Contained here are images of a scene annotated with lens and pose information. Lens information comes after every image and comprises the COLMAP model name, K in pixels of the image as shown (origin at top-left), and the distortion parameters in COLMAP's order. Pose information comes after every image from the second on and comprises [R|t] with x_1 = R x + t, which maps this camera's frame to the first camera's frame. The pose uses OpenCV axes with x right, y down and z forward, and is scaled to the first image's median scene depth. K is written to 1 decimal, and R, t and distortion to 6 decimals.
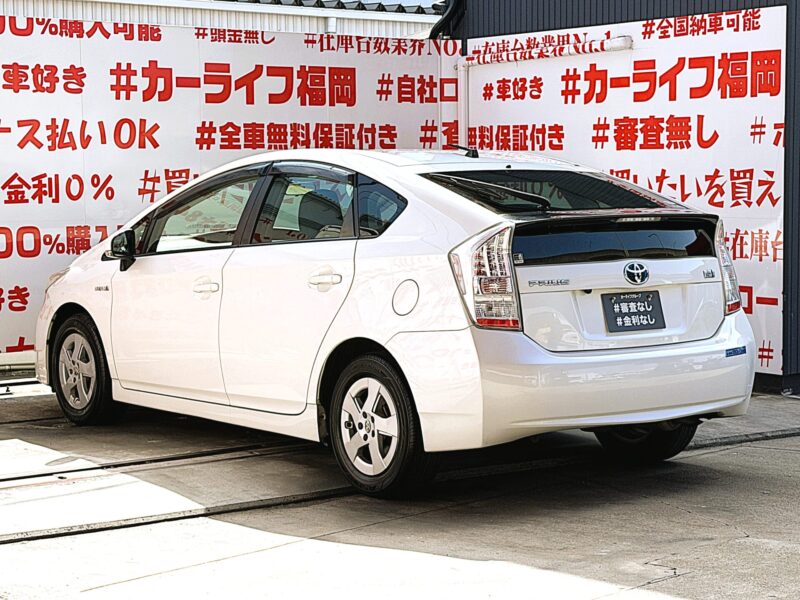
lens RADIAL K [[1765.7, 0, 399.3], [0, 1765.7, 303.2], [0, 0, 1]] dist [0.198503, 0.000000]
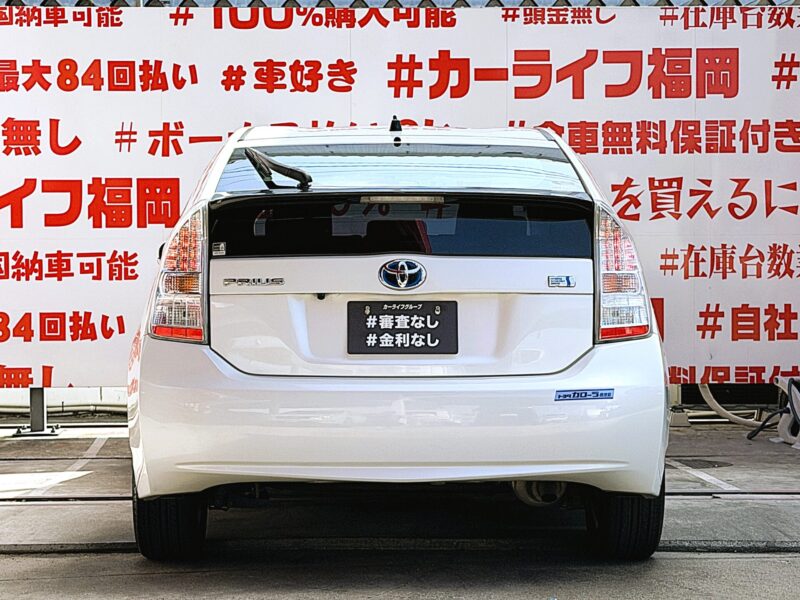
lens RADIAL K [[2001.1, 0, 398.9], [0, 2001.1, 300.7], [0, 0, 1]] dist [0.173324, 0.000000]
pose [[0.812393, 0.020253, -0.582759, 0.410874], [-0.047378, 0.998385, -0.031350, 0.013072], [0.581183, 0.053078, 0.812040, 0.228669]]
